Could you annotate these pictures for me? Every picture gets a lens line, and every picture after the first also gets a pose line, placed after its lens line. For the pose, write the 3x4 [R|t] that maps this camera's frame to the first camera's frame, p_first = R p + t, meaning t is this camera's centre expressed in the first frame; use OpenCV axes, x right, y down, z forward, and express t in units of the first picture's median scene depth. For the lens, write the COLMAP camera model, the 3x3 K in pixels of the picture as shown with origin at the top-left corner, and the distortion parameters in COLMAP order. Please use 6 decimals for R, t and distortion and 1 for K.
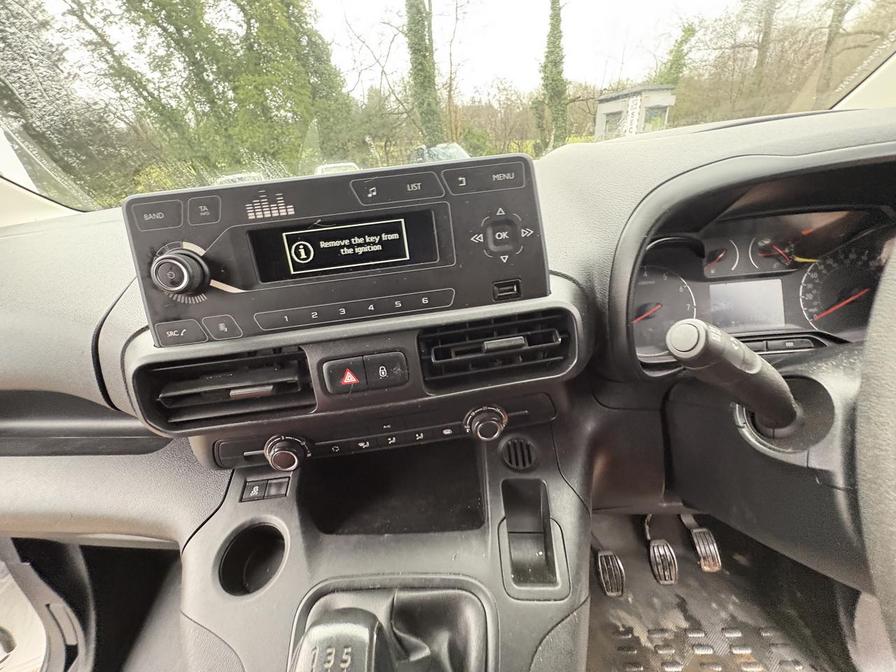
lens RADIAL K [[364.5, 0, 440.1], [0, 364.5, 334.2], [0, 0, 1]] dist [-0.001915, 0.000725]
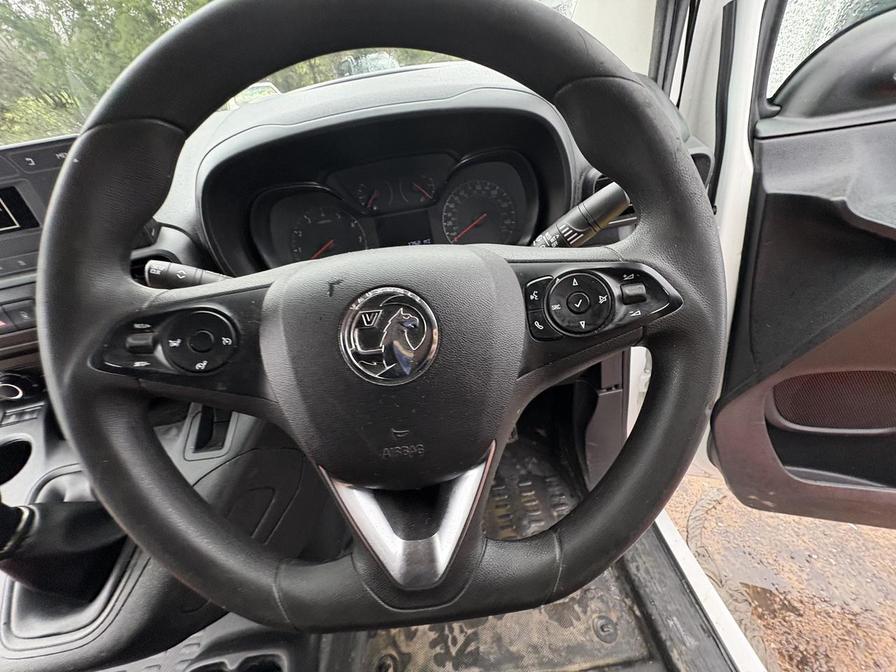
lens RADIAL K [[364.5, 0, 443.8], [0, 364.5, 340.5], [0, 0, 1]] dist [-0.001915, 0.000725]
pose [[0.990478, -0.109008, 0.084090, 0.649985], [0.090991, 0.976702, 0.194355, 0.037530], [-0.103318, -0.184853, 0.977320, -0.250680]]
